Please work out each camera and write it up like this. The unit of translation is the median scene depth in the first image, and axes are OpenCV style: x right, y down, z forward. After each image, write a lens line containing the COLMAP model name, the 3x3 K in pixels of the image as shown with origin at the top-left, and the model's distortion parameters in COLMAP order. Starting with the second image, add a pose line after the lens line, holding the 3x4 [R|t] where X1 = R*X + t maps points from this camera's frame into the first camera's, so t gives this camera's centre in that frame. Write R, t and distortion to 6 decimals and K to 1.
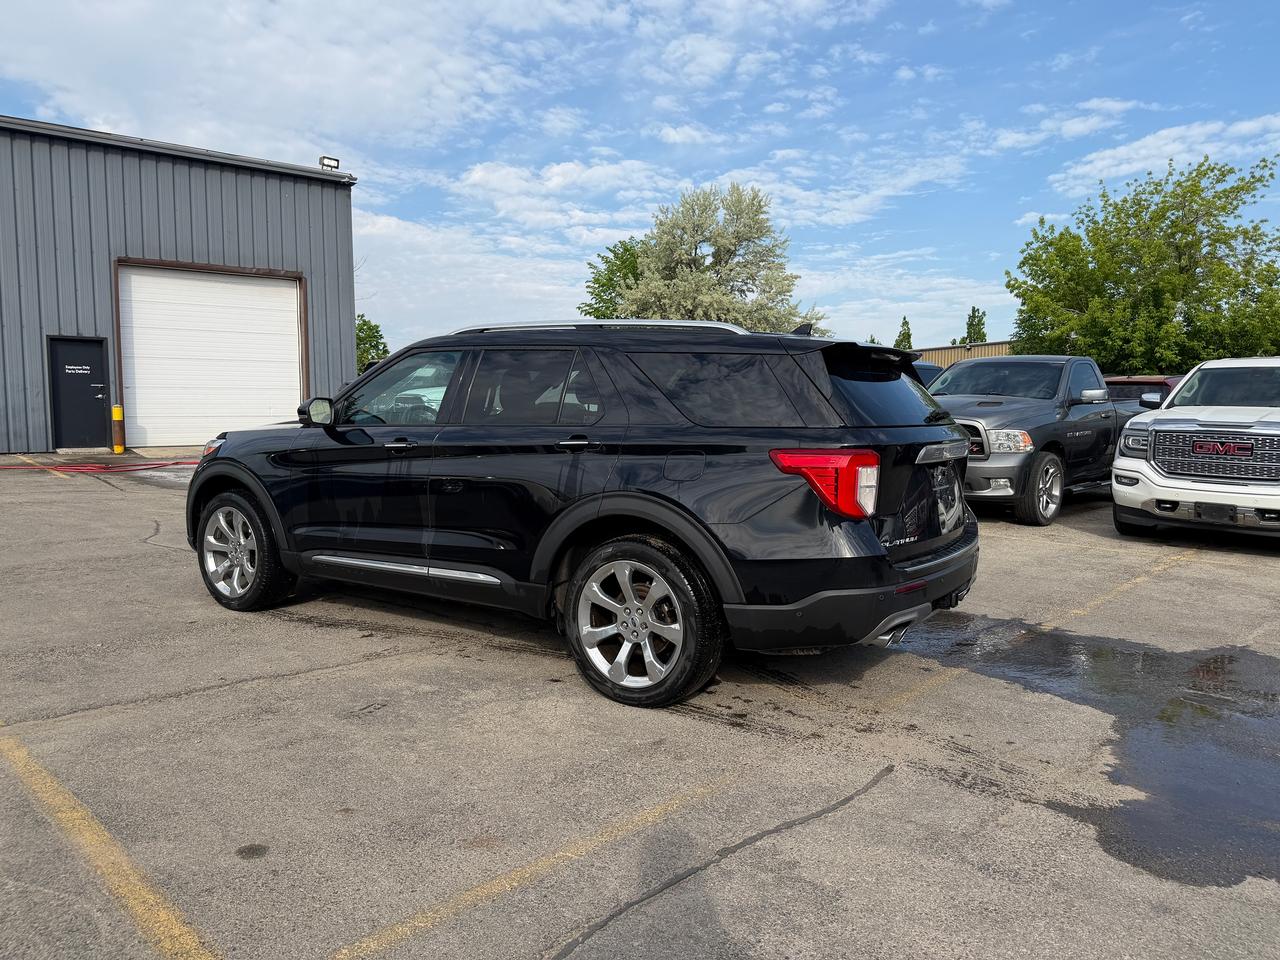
lens RADIAL K [[960.7, 0, 663.4], [0, 960.7, 485.5], [0, 0, 1]] dist [0.037042, -0.035415]
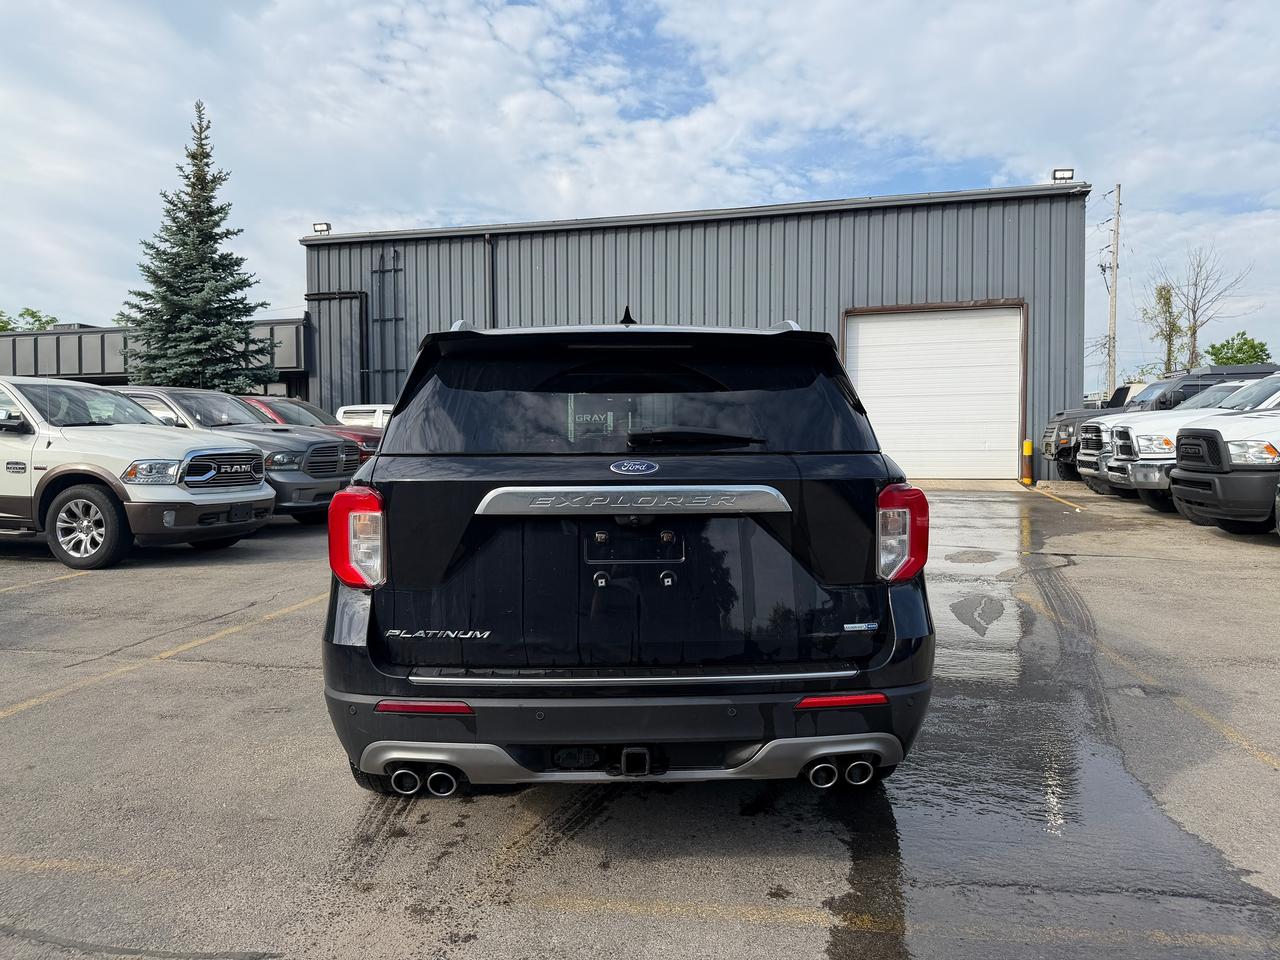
lens RADIAL K [[960.7, 0, 663.4], [0, 960.7, 485.5], [0, 0, 1]] dist [0.037042, -0.035415]
pose [[0.537634, 0.036365, -0.842394, 0.250595], [-0.066916, 0.997759, 0.000364, -0.016716], [0.840519, 0.056173, 0.538862, 0.220488]]
